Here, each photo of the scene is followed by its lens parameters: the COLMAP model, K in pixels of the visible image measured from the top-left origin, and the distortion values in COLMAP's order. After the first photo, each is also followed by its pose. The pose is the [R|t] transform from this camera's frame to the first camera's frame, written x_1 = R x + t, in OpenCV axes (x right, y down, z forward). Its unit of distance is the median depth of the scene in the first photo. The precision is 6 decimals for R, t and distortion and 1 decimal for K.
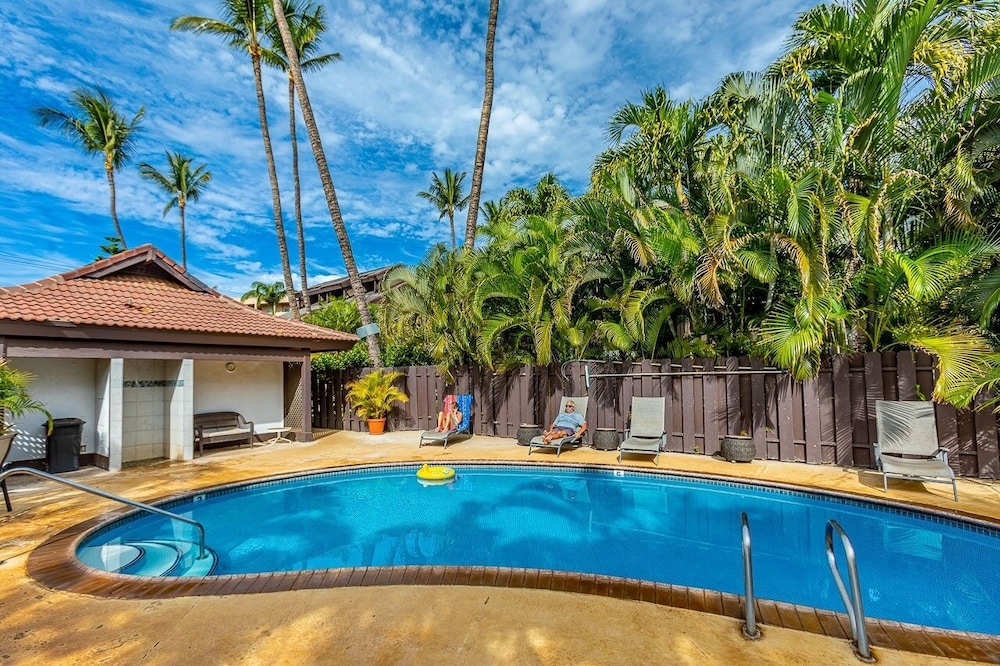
lens RADIAL K [[457.2, 0, 496.6], [0, 457.2, 369.4], [0, 0, 1]] dist [-0.032295, 0.017891]
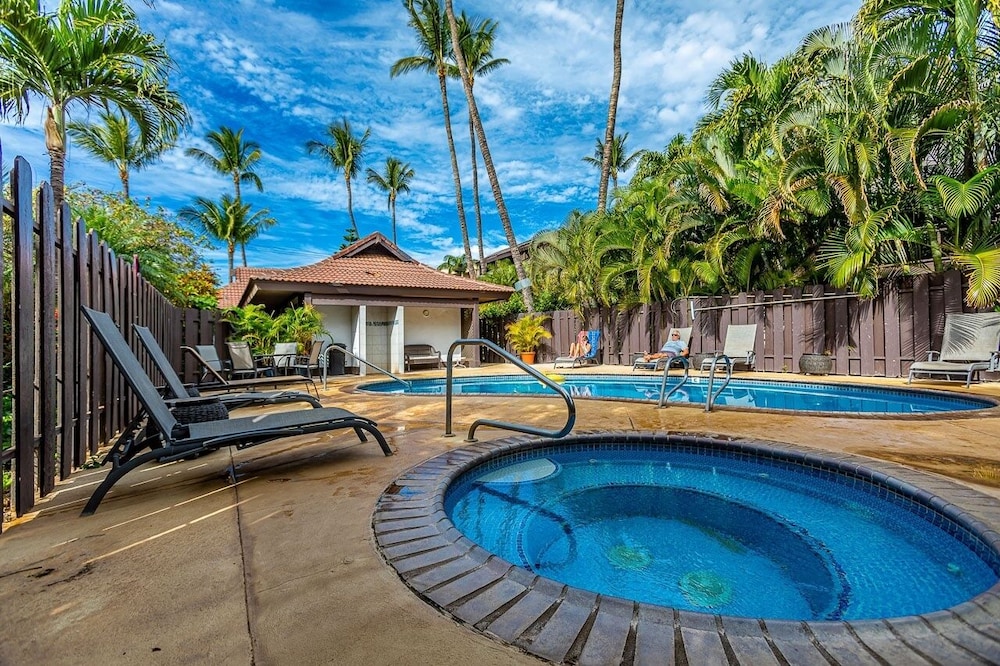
lens RADIAL K [[467.3, 0, 500.0], [0, 467.3, 333.0], [0, 0, 1]] dist [-0.001793, 0.000341]
pose [[0.927950, -0.012928, -0.372479, 0.077430], [0.011659, 0.999916, -0.005658, 0.031033], [0.372521, 0.000908, 0.928023, -0.123352]]
